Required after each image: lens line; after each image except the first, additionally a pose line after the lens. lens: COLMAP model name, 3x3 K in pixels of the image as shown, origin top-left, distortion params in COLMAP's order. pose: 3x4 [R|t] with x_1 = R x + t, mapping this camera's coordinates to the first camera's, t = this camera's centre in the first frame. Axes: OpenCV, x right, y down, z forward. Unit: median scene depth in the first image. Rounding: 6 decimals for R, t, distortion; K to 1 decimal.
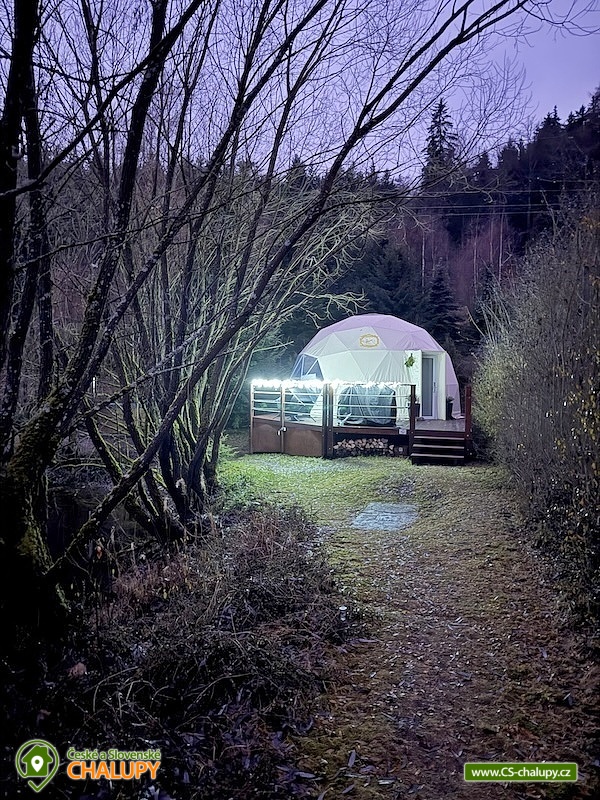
lens RADIAL K [[560.9, 0, 300.6], [0, 560.9, 397.6], [0, 0, 1]] dist [0.004082, -0.000100]
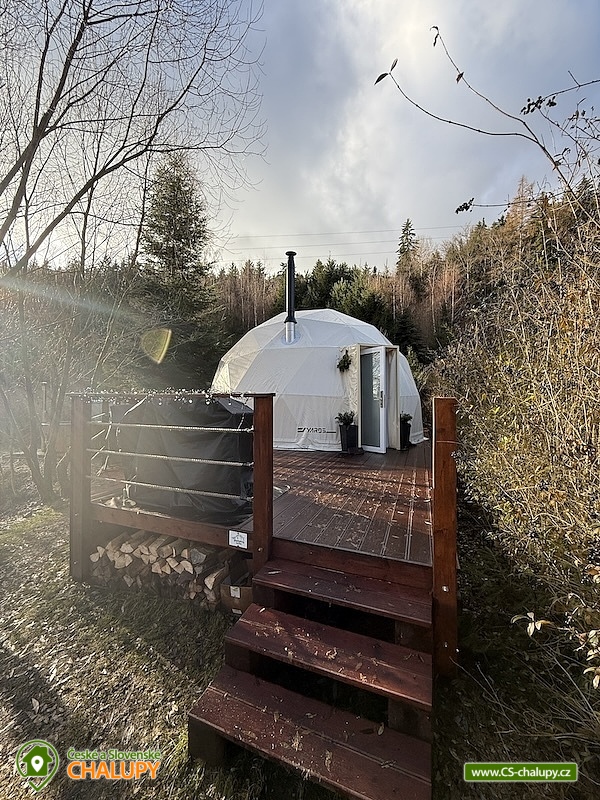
lens RADIAL K [[320.7, 0, 298.7], [0, 320.7, 402.5], [0, 0, 1]] dist [-0.001208, 0.000004]
pose [[0.995949, -0.005098, -0.089772, 0.148407], [0.004141, 0.999933, -0.010841, -0.010835], [0.089821, 0.010425, 0.995903, 0.519244]]
